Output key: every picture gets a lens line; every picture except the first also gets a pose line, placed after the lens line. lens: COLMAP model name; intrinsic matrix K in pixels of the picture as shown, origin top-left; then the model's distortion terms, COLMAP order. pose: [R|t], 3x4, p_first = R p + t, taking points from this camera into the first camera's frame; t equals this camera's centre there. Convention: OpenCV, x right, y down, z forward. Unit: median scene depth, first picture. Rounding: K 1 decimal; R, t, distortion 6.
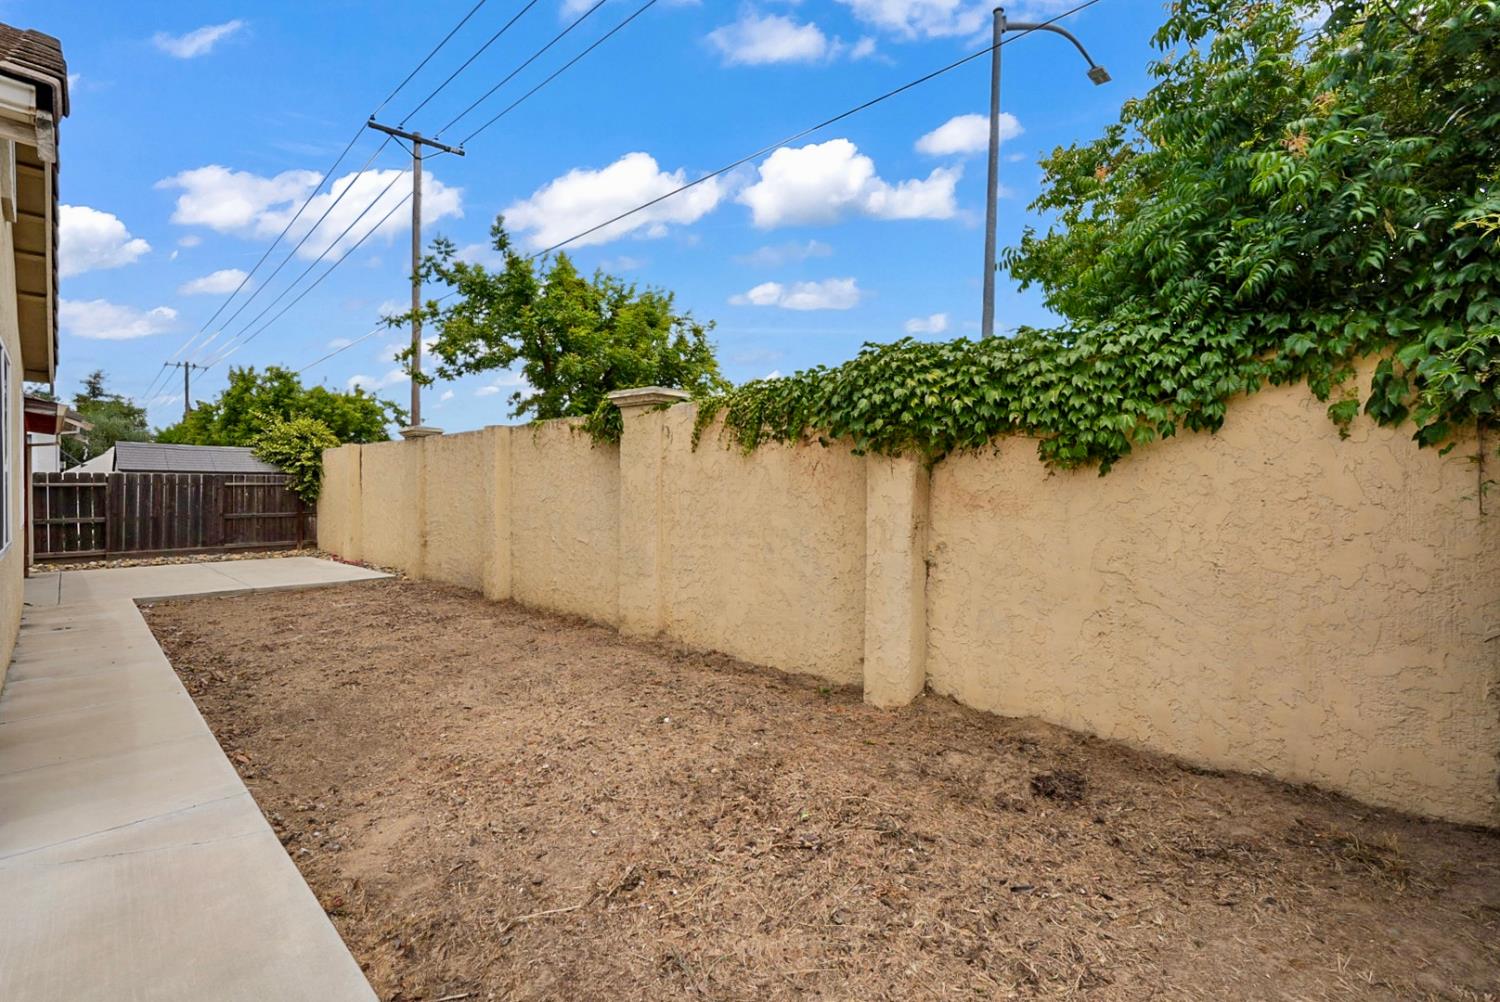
lens RADIAL K [[663.6, 0, 747.2], [0, 663.6, 512.9], [0, 0, 1]] dist [-0.005953, 0.000710]
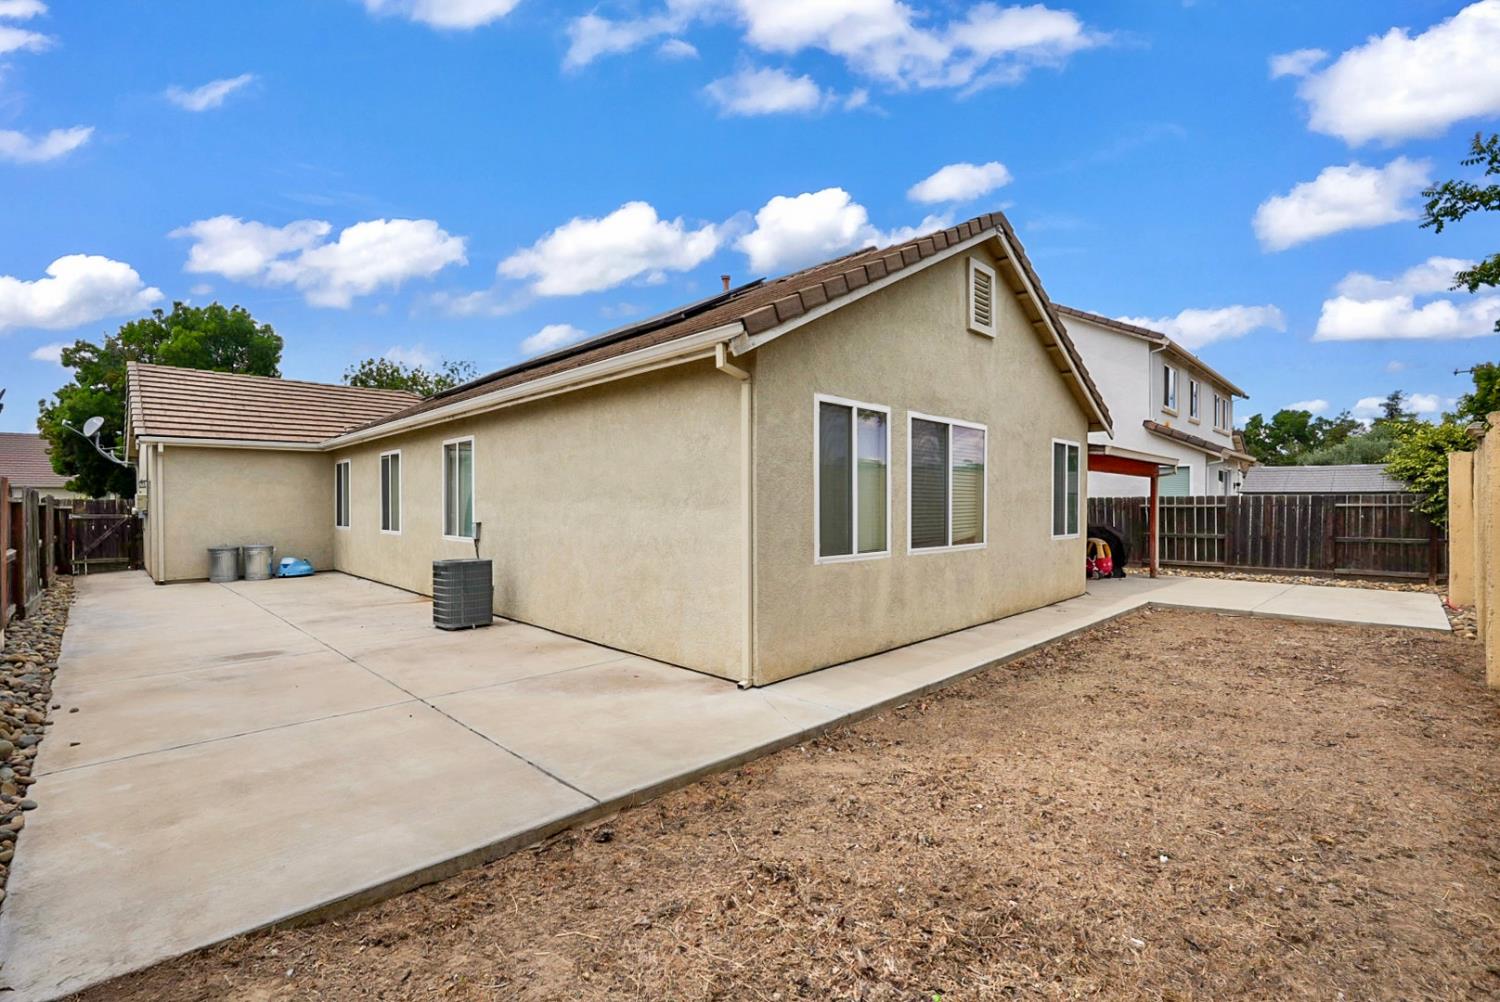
lens RADIAL K [[663.6, 0, 747.2], [0, 663.6, 512.9], [0, 0, 1]] dist [-0.005953, 0.000710]
pose [[-0.025719, 0.010034, -0.999619, 0.220015], [-0.040701, 0.999110, 0.011076, -0.010897], [0.998840, 0.040970, -0.025288, 0.231270]]
